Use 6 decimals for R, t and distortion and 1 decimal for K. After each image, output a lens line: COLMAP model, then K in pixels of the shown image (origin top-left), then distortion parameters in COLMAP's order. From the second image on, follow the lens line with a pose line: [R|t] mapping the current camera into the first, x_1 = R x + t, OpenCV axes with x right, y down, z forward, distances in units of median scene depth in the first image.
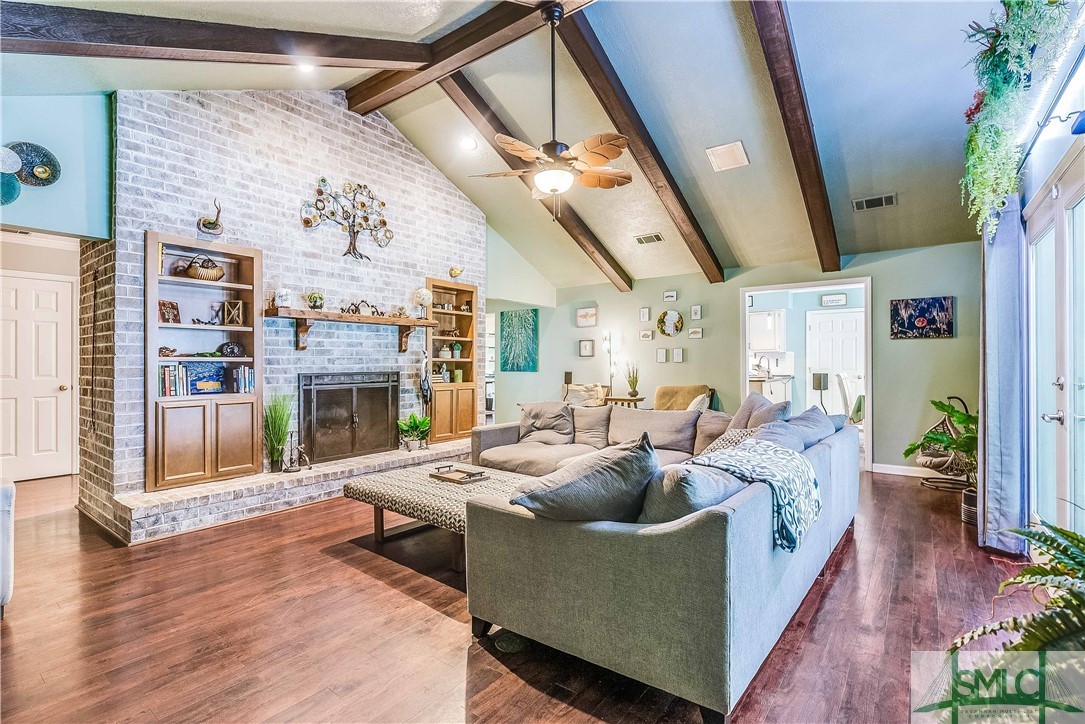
lens RADIAL K [[497.9, 0, 539.9], [0, 497.9, 361.6], [0, 0, 1]] dist [-0.010549, -0.000399]
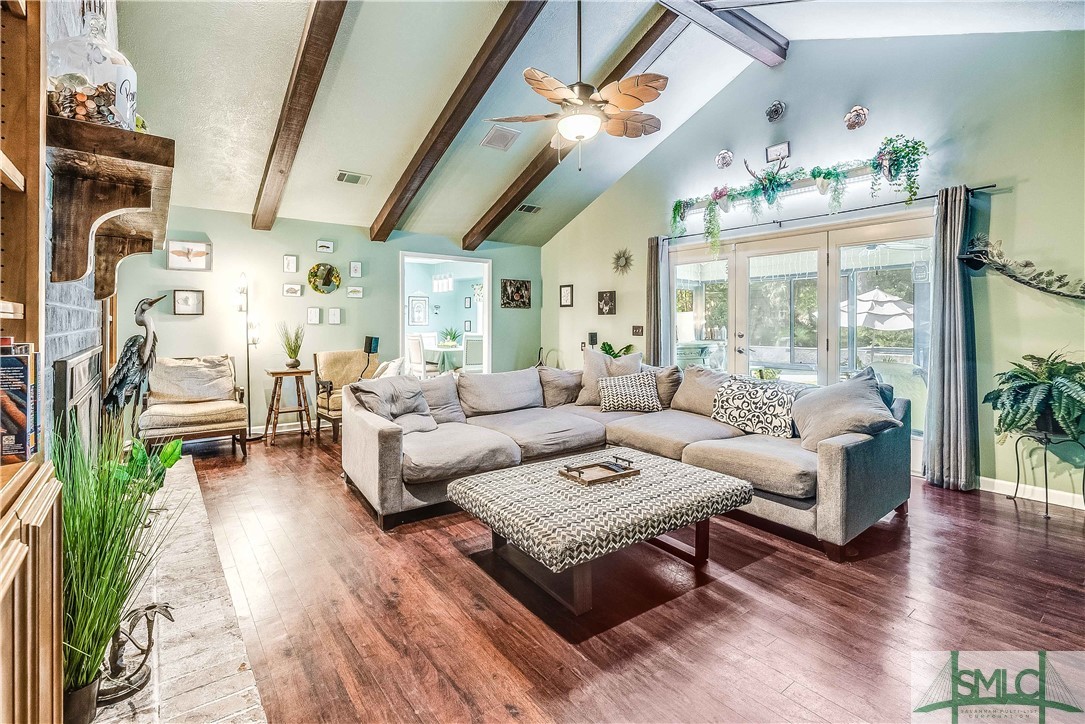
lens RADIAL K [[497.9, 0, 531.6], [0, 497.9, 319.8], [0, 0, 1]] dist [-0.010549, -0.000399]
pose [[0.279606, 0.004816, 0.960103, -0.548480], [-0.010526, 0.999943, -0.001950, -0.009664], [-0.960057, -0.009561, 0.279641, 0.507557]]
